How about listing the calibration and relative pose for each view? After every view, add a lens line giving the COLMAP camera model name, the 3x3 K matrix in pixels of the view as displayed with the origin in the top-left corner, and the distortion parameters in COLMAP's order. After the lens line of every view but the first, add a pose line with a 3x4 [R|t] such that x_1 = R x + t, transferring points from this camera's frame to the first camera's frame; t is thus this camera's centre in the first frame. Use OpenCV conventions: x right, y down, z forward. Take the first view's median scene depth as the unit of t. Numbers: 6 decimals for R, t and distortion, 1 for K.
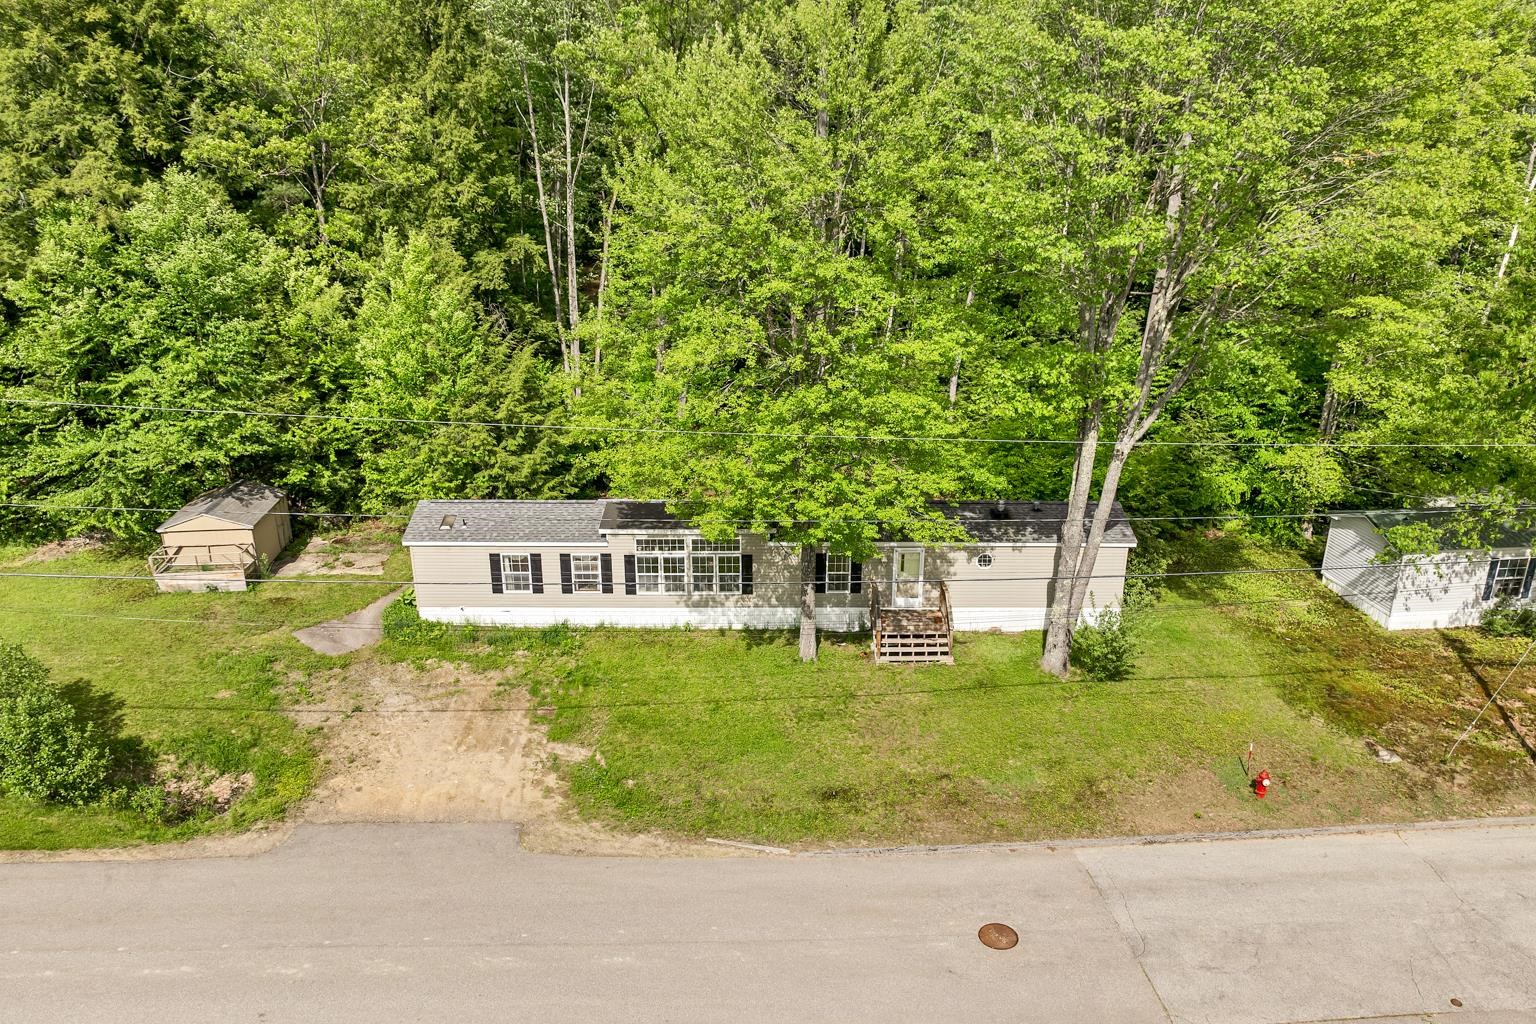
lens RADIAL K [[1107.2, 0, 776.8], [0, 1107.2, 564.5], [0, 0, 1]] dist [-0.037510, -0.002026]
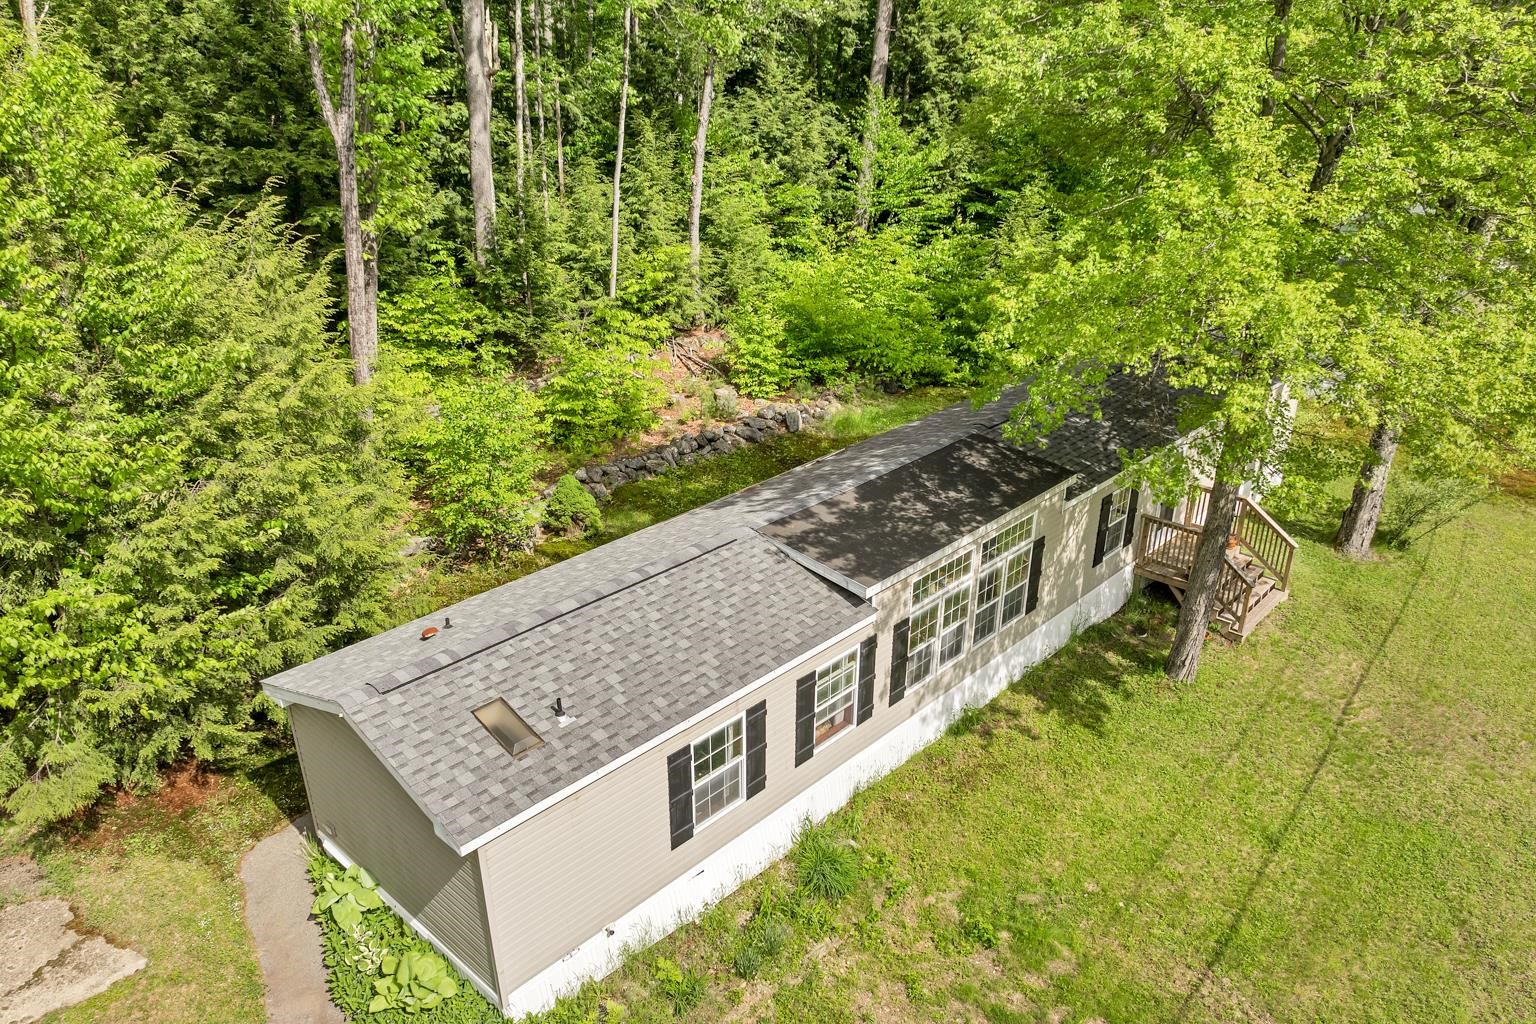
lens RADIAL K [[1108.8, 0, 775.1], [0, 1108.8, 574.6], [0, 0, 1]] dist [-0.053751, 0.033249]
pose [[0.680837, -0.327982, 0.654897, -0.452531], [0.256680, 0.944275, 0.206060, -0.130862], [-0.685986, 0.027806, 0.727083, 0.712010]]
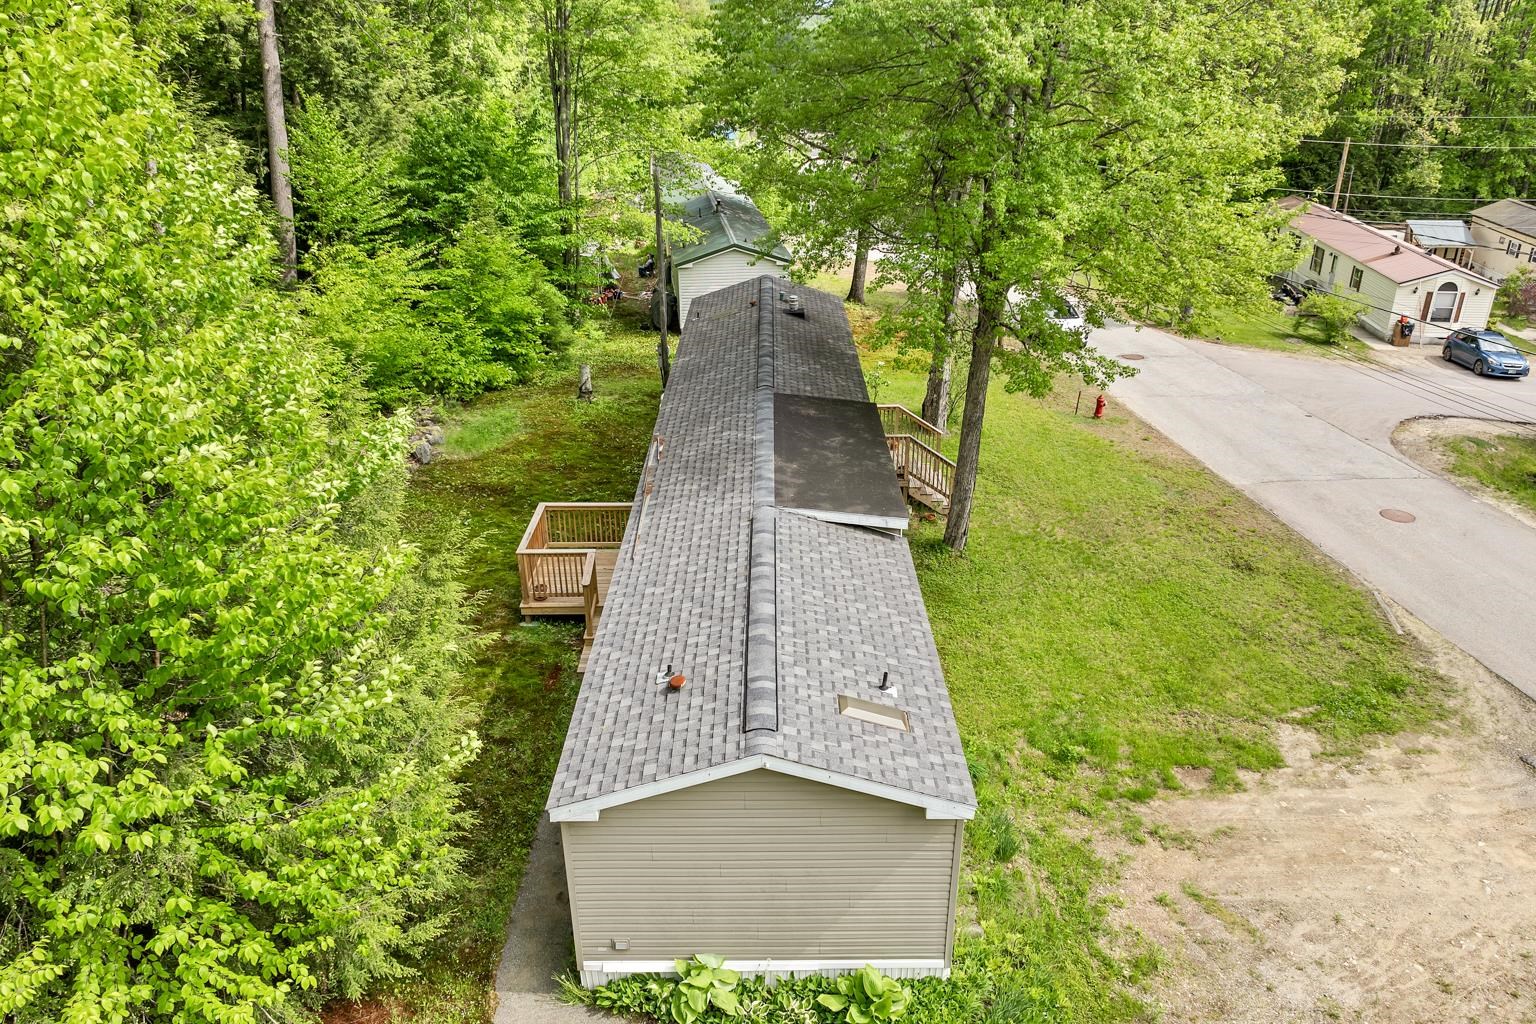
lens RADIAL K [[1108.8, 0, 775.1], [0, 1108.8, 574.6], [0, 0, 1]] dist [-0.053751, 0.033249]
pose [[0.000641, -0.444738, 0.895660, -0.589448], [0.352508, 0.838268, 0.415988, -0.226750], [-0.935809, 0.315461, 0.157311, 0.977138]]
